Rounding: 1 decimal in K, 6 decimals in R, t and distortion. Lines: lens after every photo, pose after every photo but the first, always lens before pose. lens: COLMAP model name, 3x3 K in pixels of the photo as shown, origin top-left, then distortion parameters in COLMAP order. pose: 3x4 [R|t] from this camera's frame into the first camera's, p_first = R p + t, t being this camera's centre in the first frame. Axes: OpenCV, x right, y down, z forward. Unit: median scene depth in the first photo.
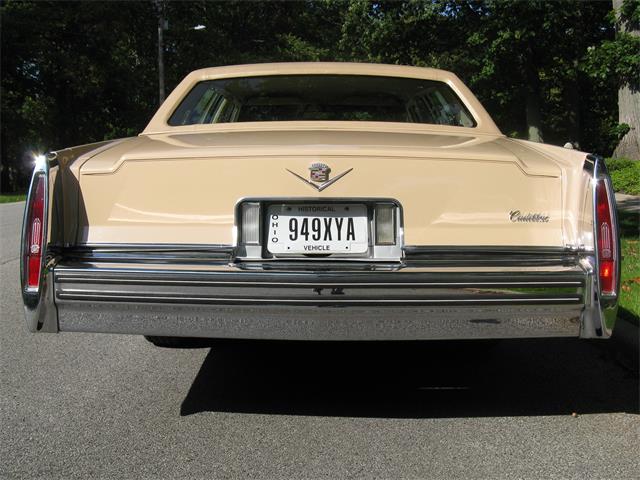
lens RADIAL K [[610.0, 0, 320.0], [0, 610.0, 240.0], [0, 0, 1]] dist [-0.107195, 0.016020]
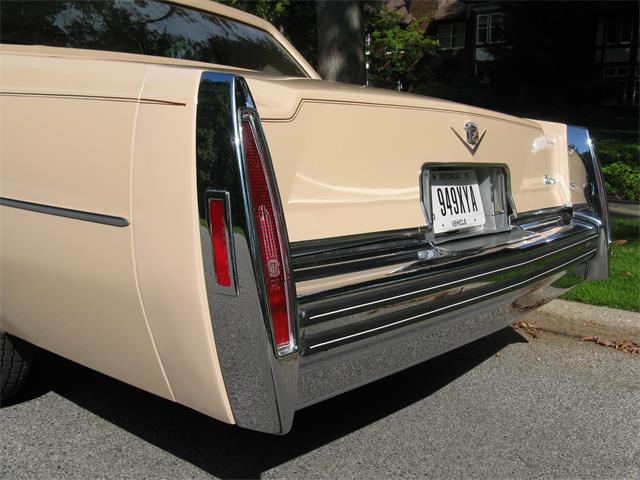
lens RADIAL K [[610.0, 0, 320.0], [0, 610.0, 240.0], [0, 0, 1]] dist [-0.107195, 0.016020]
pose [[0.673195, -0.098159, 0.732921, -0.746972], [0.054493, 0.995041, 0.083212, -0.043319], [-0.737454, -0.016078, 0.675206, 0.575996]]
